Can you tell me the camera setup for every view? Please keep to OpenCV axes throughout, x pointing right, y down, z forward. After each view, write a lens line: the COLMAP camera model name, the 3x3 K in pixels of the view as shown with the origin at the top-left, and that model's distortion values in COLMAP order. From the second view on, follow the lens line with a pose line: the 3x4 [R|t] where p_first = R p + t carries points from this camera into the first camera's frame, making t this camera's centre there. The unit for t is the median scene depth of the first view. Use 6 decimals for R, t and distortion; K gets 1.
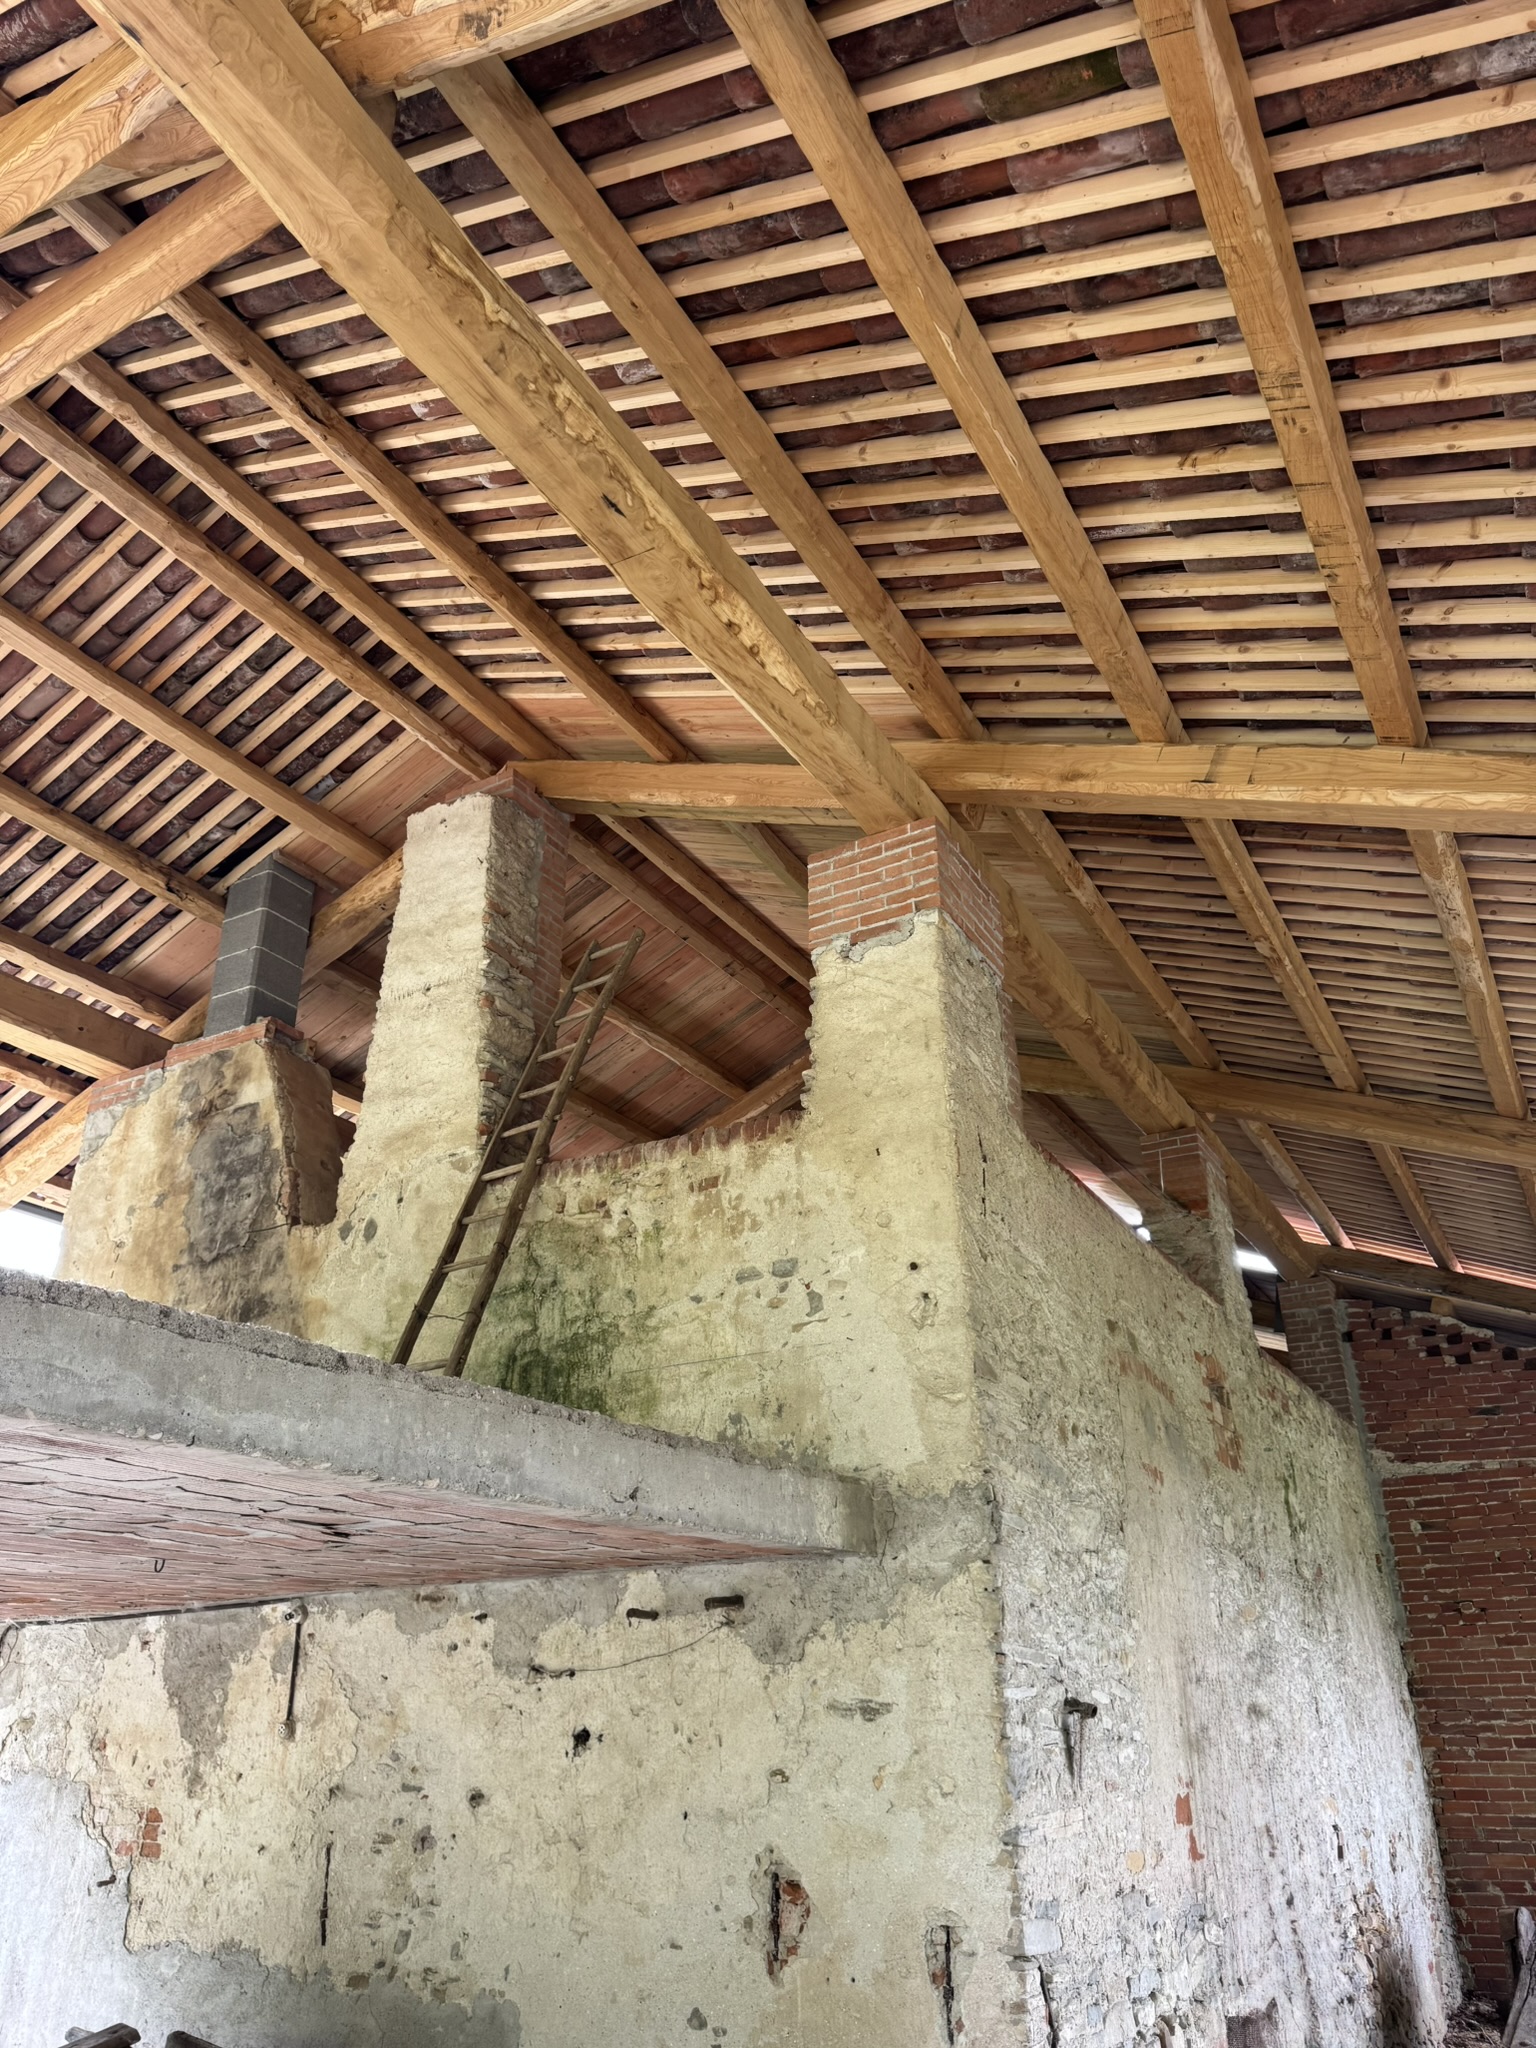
lens RADIAL K [[1440.6, 0, 774.4], [0, 1440.6, 1015.9], [0, 0, 1]] dist [0.031148, -0.043110]
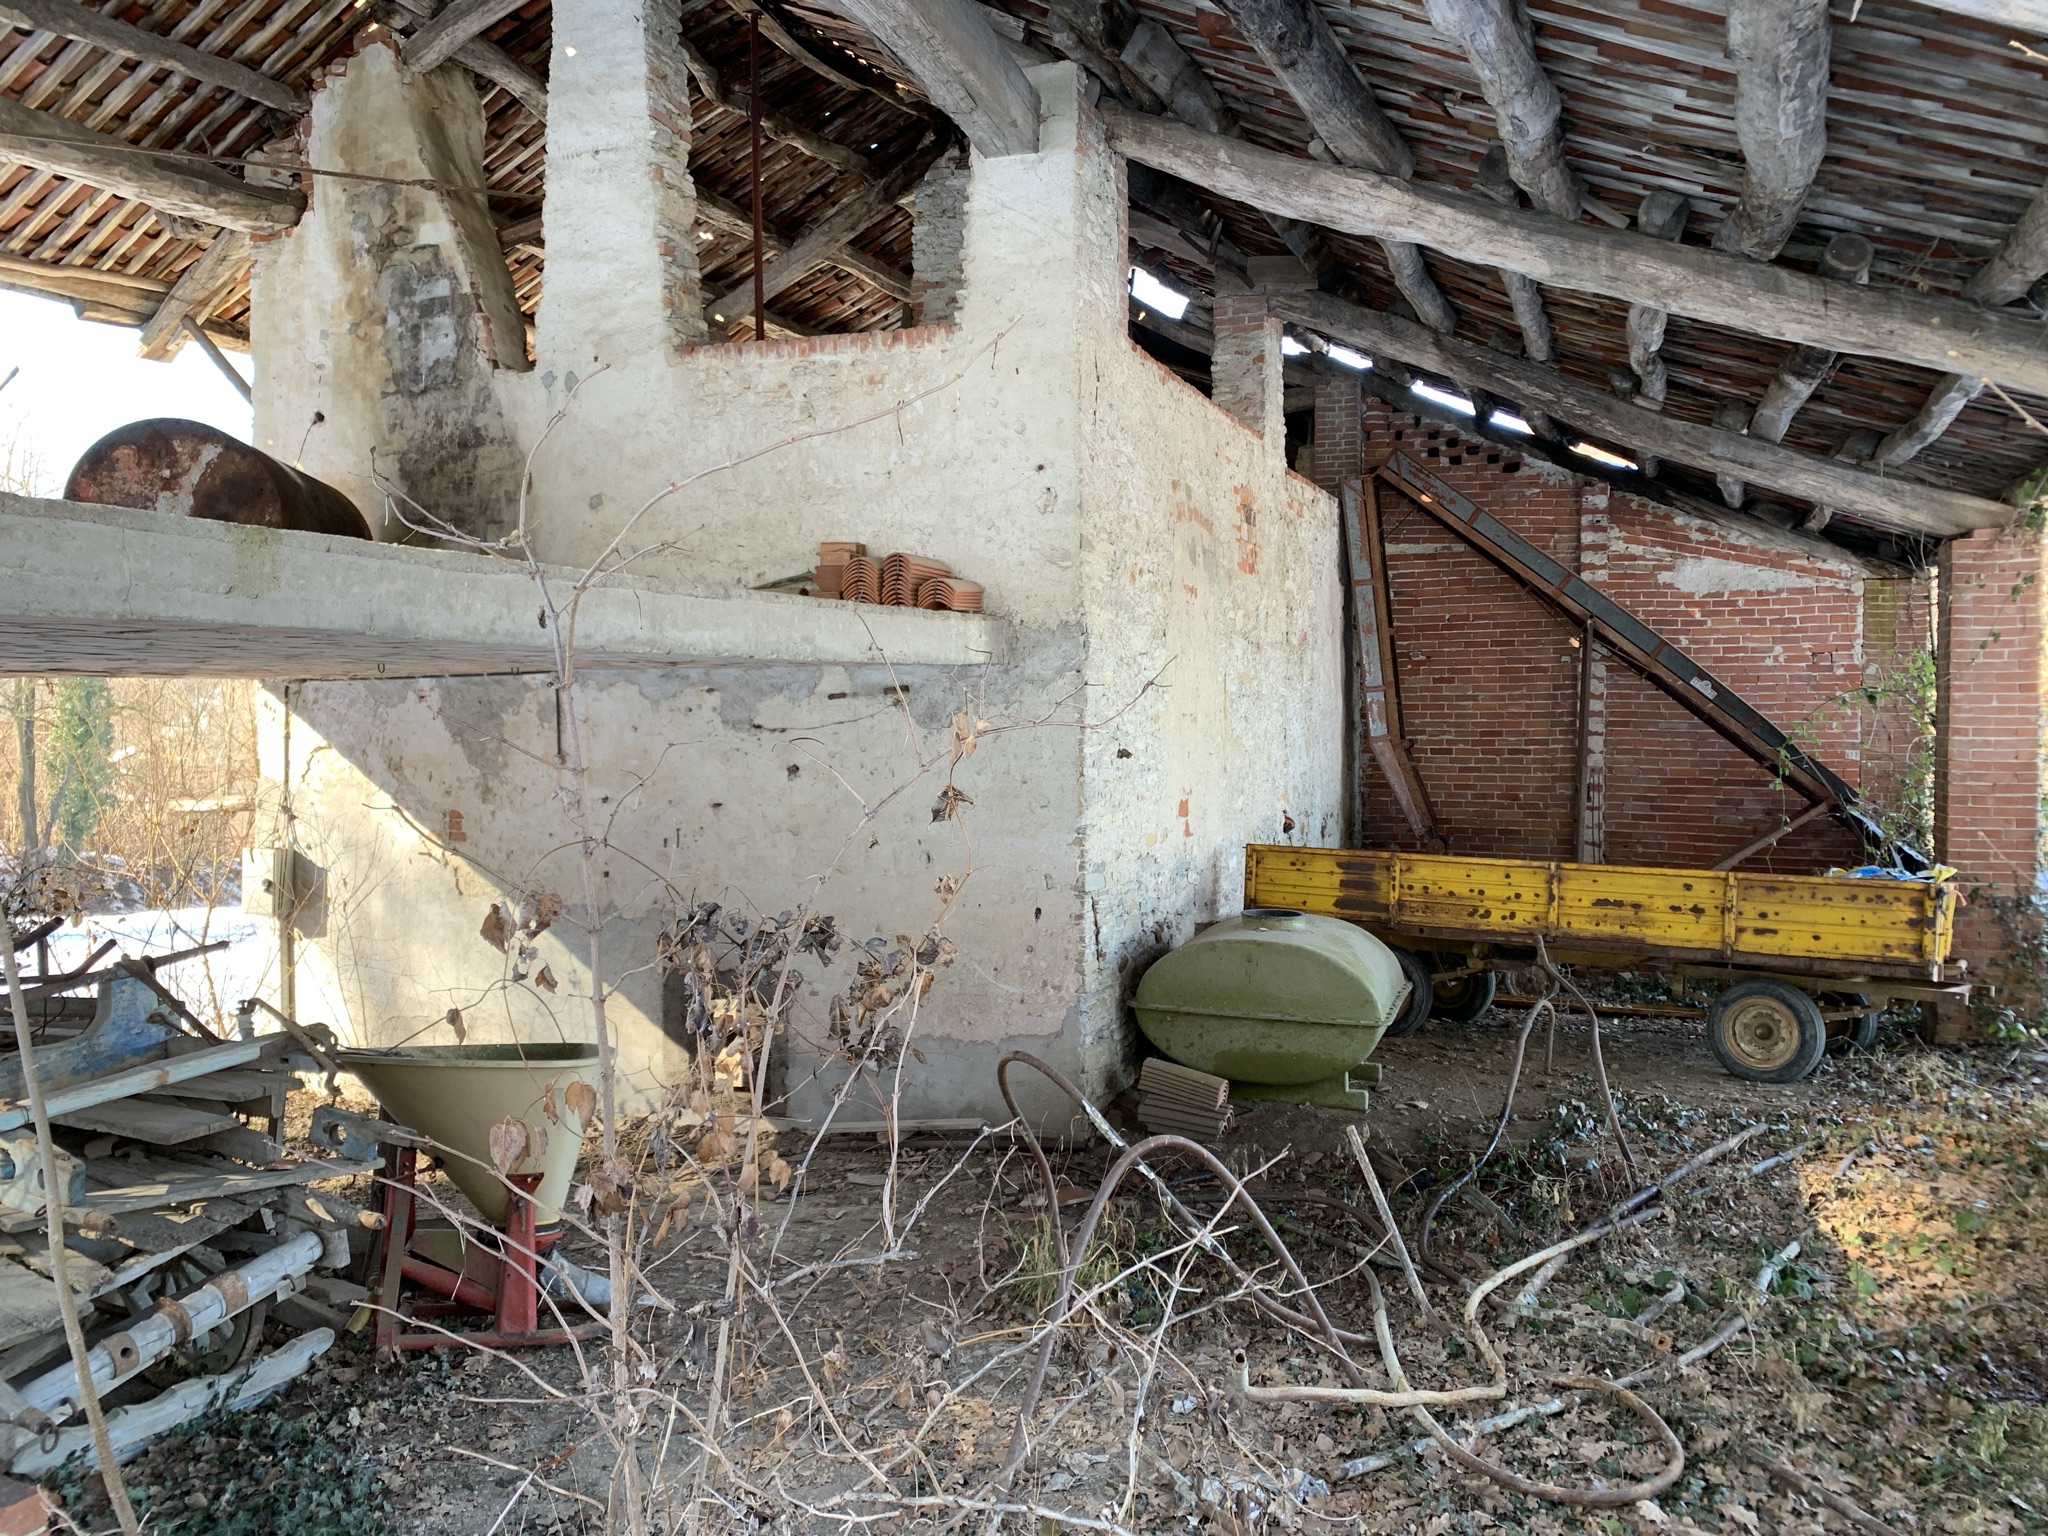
lens RADIAL K [[1514.7, 0, 1054.5], [0, 1514.7, 789.1], [0, 0, 1]] dist [-0.006828, -0.013838]
pose [[0.986480, 0.000590, 0.163880, -0.120305], [-0.080238, 0.873674, 0.479849, -0.238747], [-0.142895, -0.486511, 0.861910, -0.365534]]
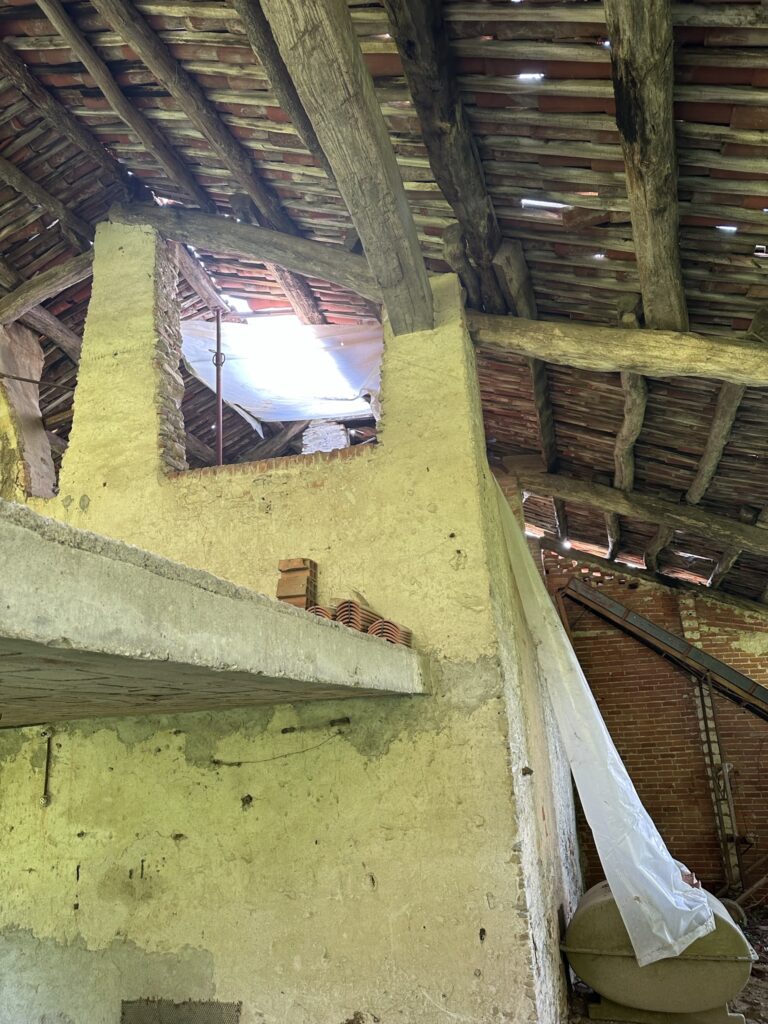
lens RADIAL K [[725.6, 0, 390.6], [0, 725.6, 506.7], [0, 0, 1]] dist [0.064749, -0.079216]
pose [[0.971819, 0.037996, 0.232644, -0.178410], [-0.069330, 0.989345, 0.128027, 0.032734], [-0.225301, -0.140548, 0.964098, 0.172430]]
